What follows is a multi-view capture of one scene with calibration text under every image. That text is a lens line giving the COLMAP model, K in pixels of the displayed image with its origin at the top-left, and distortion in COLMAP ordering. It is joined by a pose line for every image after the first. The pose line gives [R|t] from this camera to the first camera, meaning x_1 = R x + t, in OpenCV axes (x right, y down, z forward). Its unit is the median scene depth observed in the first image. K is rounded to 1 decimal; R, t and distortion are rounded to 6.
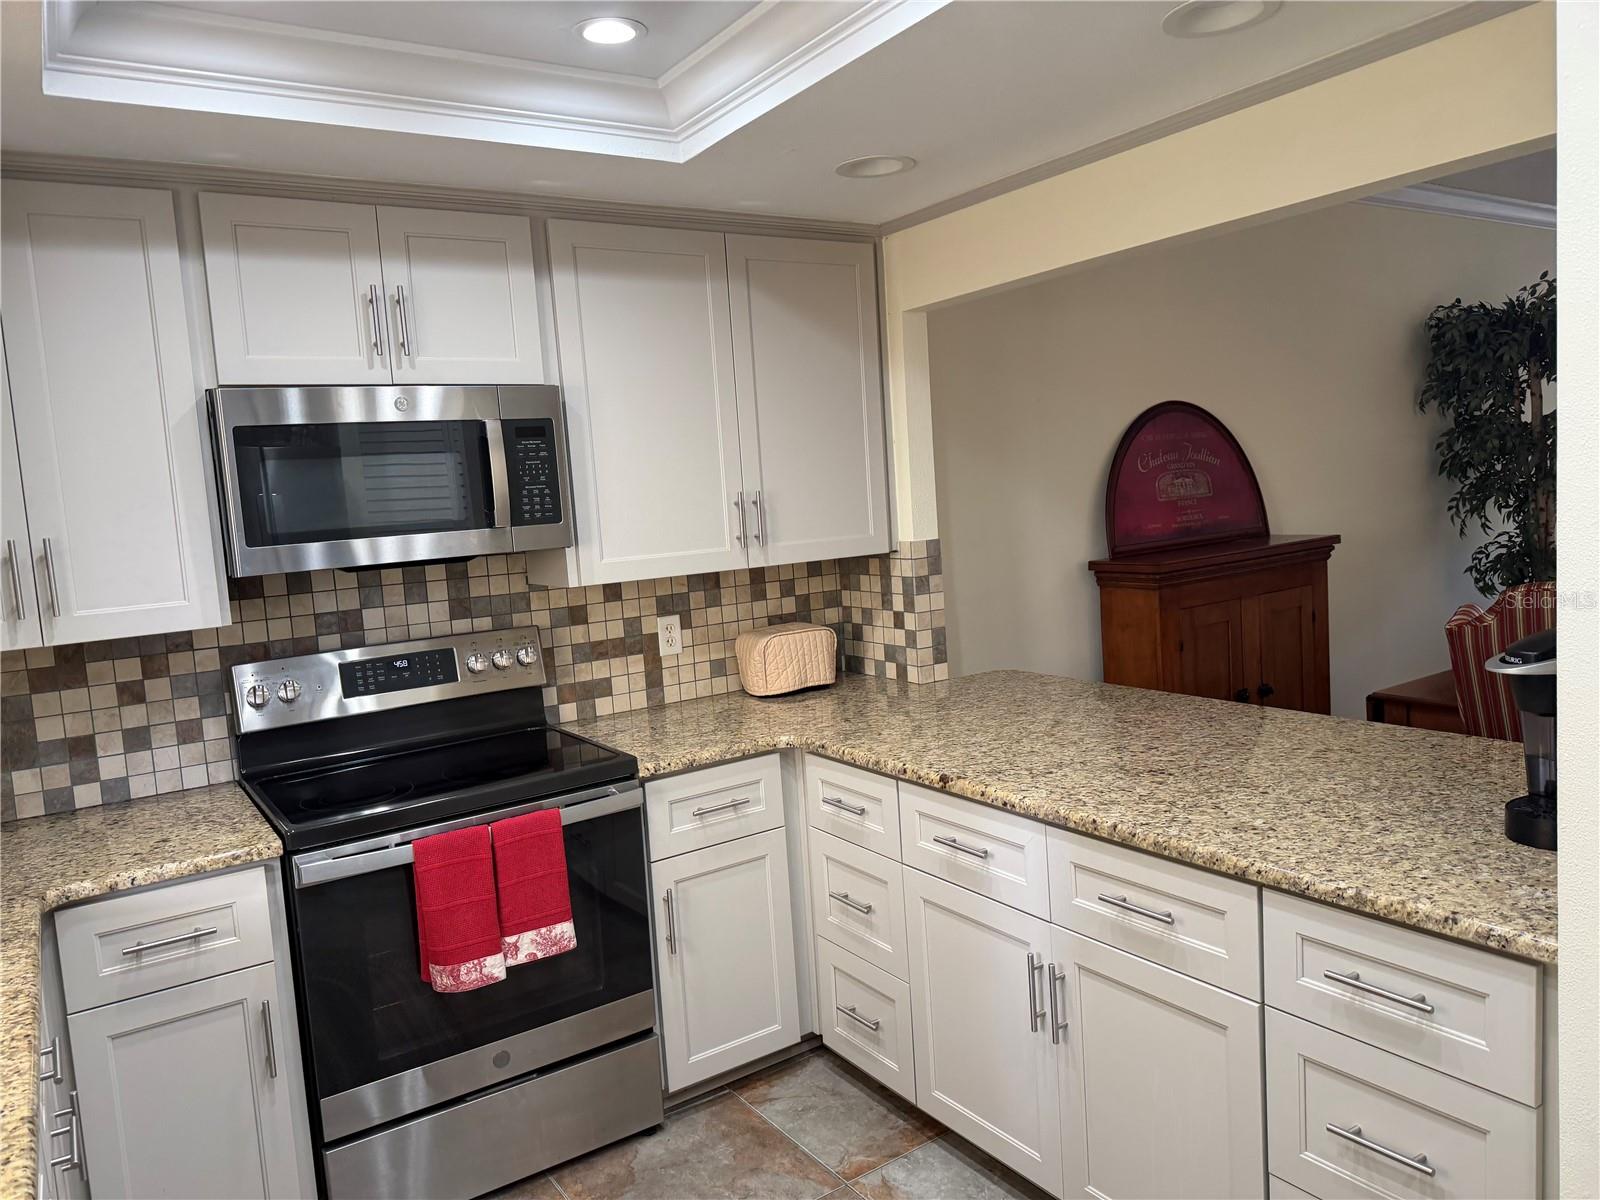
lens RADIAL K [[1119.3, 0, 803.1], [0, 1119.3, 593.6], [0, 0, 1]] dist [0.006623, -0.010901]
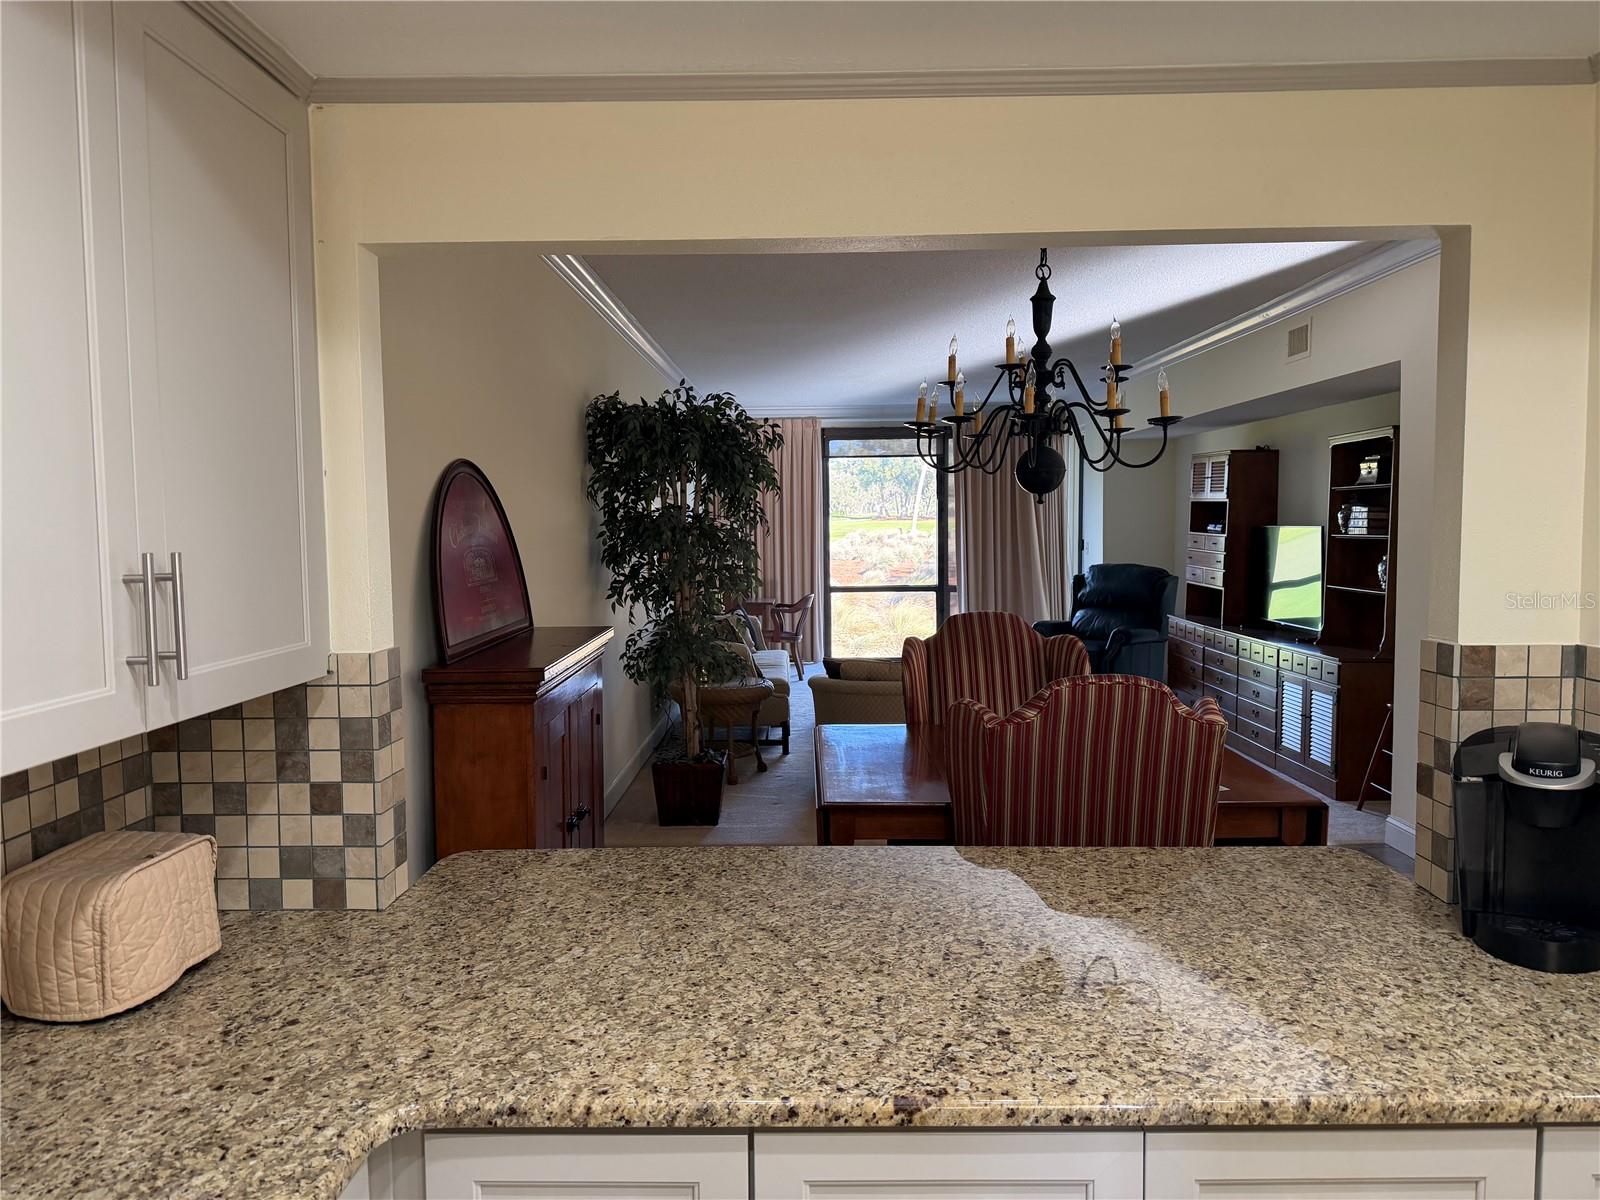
lens RADIAL K [[1119.3, 0, 803.1], [0, 1119.3, 593.6], [0, 0, 1]] dist [0.006623, -0.010901]
pose [[0.550374, 0.009922, 0.834860, -0.313864], [0.049236, 0.997803, -0.044317, -0.052005], [-0.833466, 0.065496, 0.548676, 0.647963]]
